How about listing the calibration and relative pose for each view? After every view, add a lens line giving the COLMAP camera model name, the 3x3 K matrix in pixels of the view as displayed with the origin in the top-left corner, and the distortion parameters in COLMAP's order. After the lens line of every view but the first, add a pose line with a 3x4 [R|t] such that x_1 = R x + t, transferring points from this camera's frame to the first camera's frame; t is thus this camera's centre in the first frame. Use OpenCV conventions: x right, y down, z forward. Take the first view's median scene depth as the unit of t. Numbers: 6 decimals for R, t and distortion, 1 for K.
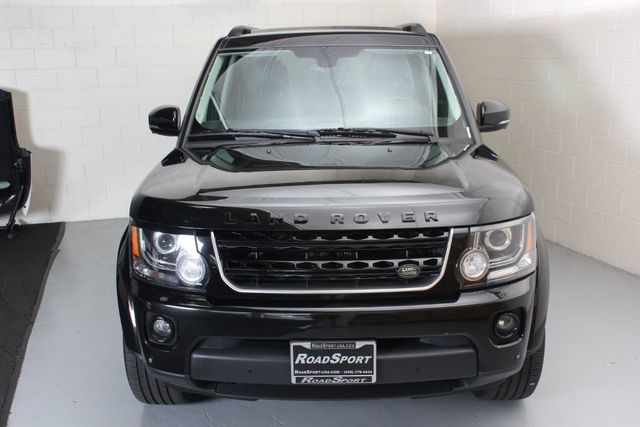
lens RADIAL K [[707.5, 0, 292.9], [0, 707.5, 216.2], [0, 0, 1]] dist [-0.133891, 0.000000]
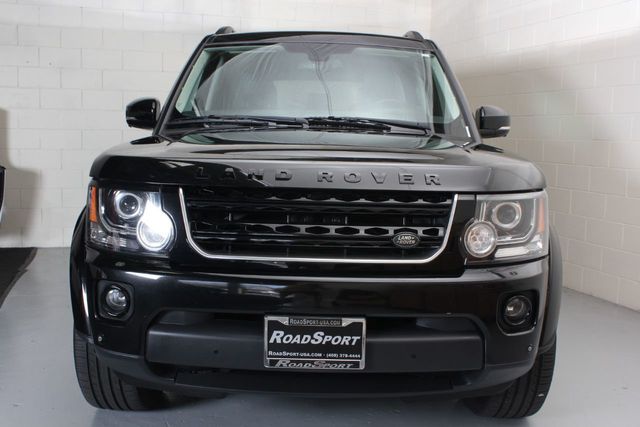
lens RADIAL K [[696.3, 0, 297.3], [0, 696.3, 208.9], [0, 0, 1]] dist [-0.113064, 0.000000]
pose [[0.998752, 0.043214, 0.025053, 0.008454], [-0.040056, 0.992536, -0.115188, 0.137745], [-0.029843, 0.114041, 0.993028, 0.147358]]
